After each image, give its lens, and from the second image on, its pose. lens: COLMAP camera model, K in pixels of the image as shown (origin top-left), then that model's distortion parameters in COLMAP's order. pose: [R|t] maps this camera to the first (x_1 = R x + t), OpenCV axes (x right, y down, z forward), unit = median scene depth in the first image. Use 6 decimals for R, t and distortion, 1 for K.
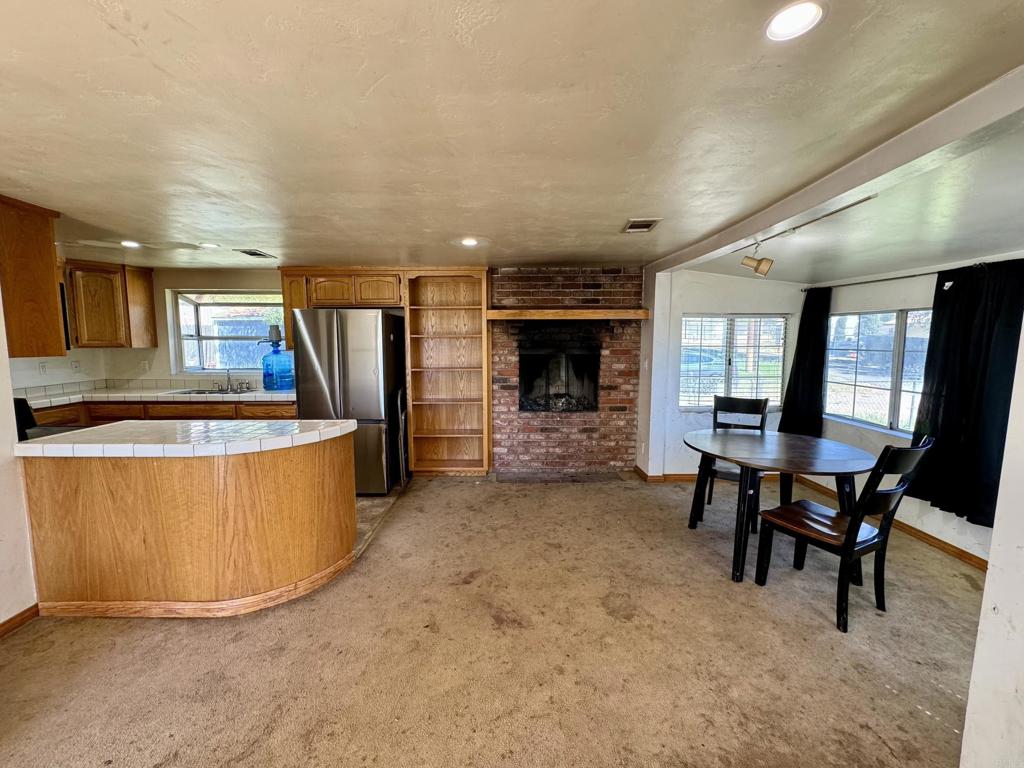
lens RADIAL K [[406.9, 0, 511.0], [0, 406.9, 381.7], [0, 0, 1]] dist [-0.001525, 0.000374]
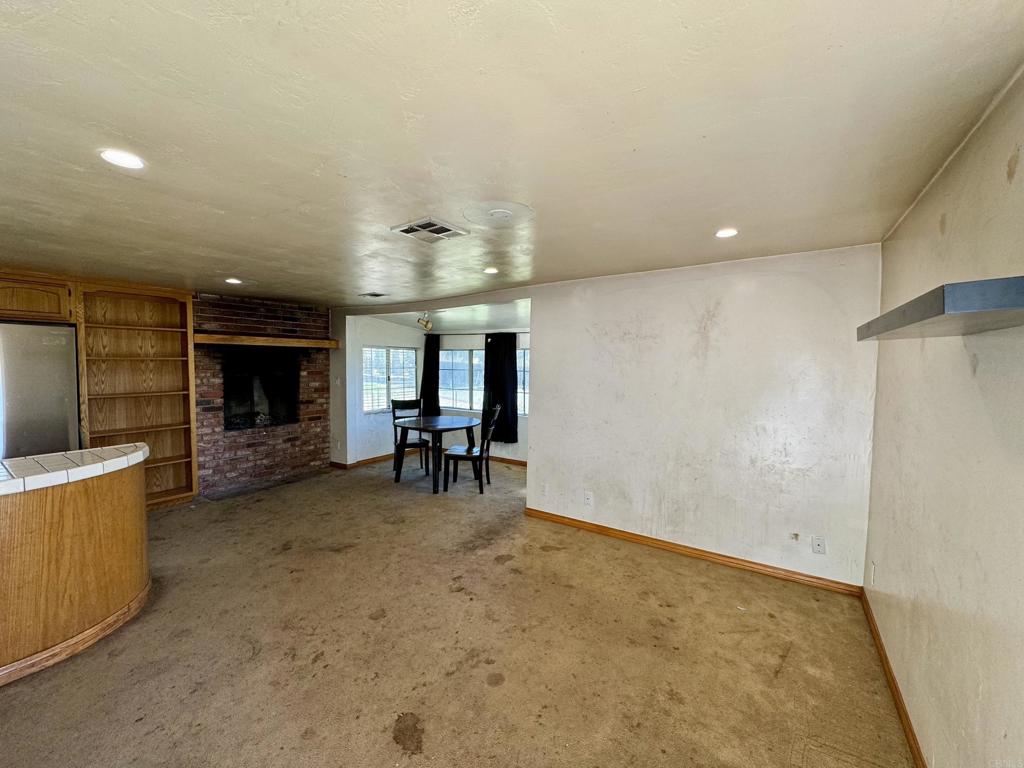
lens RADIAL K [[406.9, 0, 510.7], [0, 406.9, 381.8], [0, 0, 1]] dist [-0.001525, 0.000374]
pose [[0.562989, -0.032689, 0.825818, -0.446333], [0.076393, 0.996998, -0.012615, 0.016813], [-0.822926, 0.070189, 0.563796, -0.212393]]
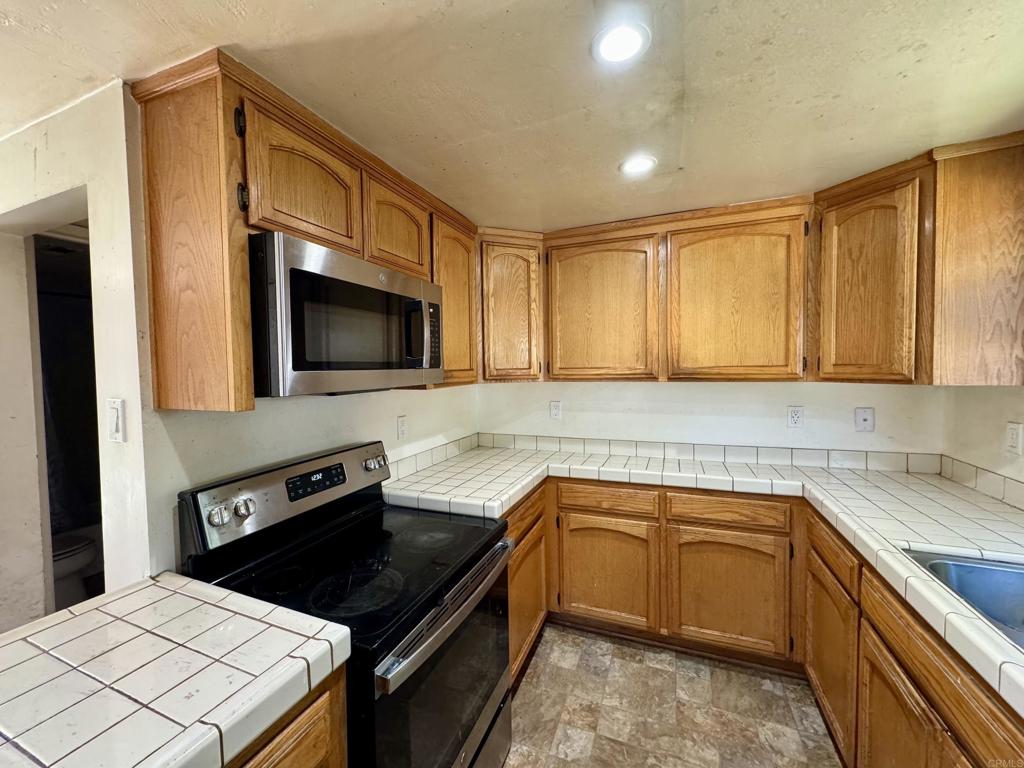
lens RADIAL K [[406.9, 0, 513.8], [0, 406.9, 381.7], [0, 0, 1]] dist [-0.001525, 0.000374]
pose [[-0.415170, 0.038205, -0.908941, -0.457375], [-0.079143, 0.993813, 0.077921, -0.083887], [0.906295, 0.104287, -0.409578, 0.802623]]
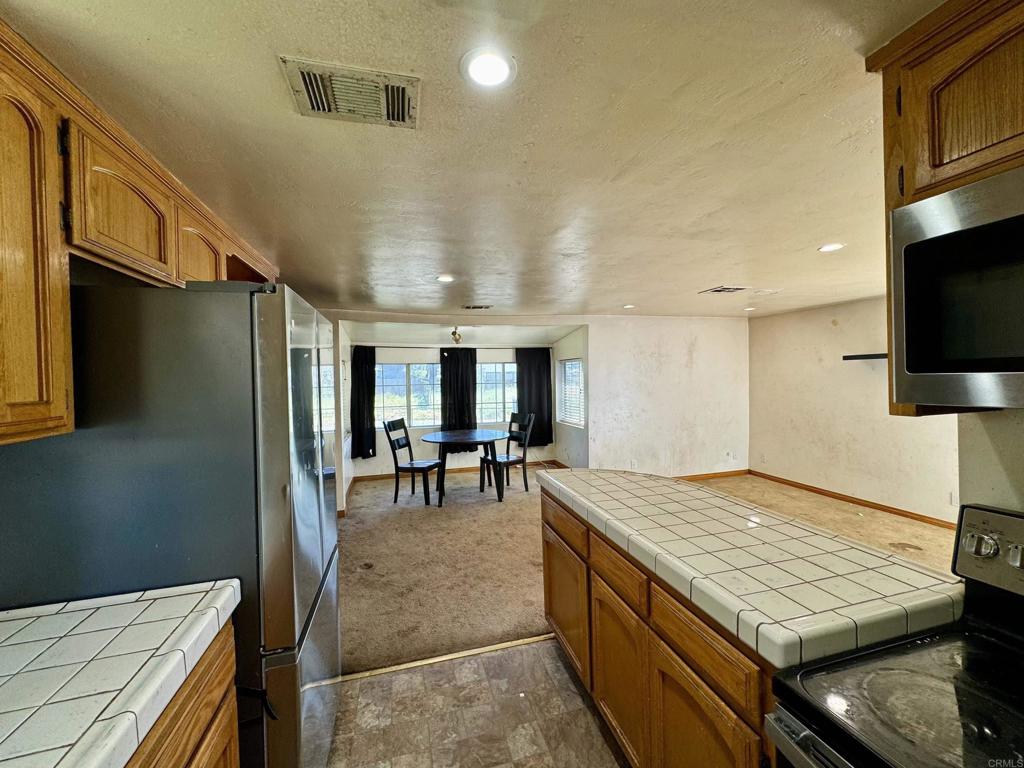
lens RADIAL K [[406.9, 0, 511.0], [0, 406.9, 382.0], [0, 0, 1]] dist [-0.001525, 0.000374]
pose [[-0.265837, -0.007600, 0.963988, -0.762542], [0.118628, 0.992111, 0.040535, -0.084946], [-0.956691, 0.125131, -0.262838, 0.804007]]
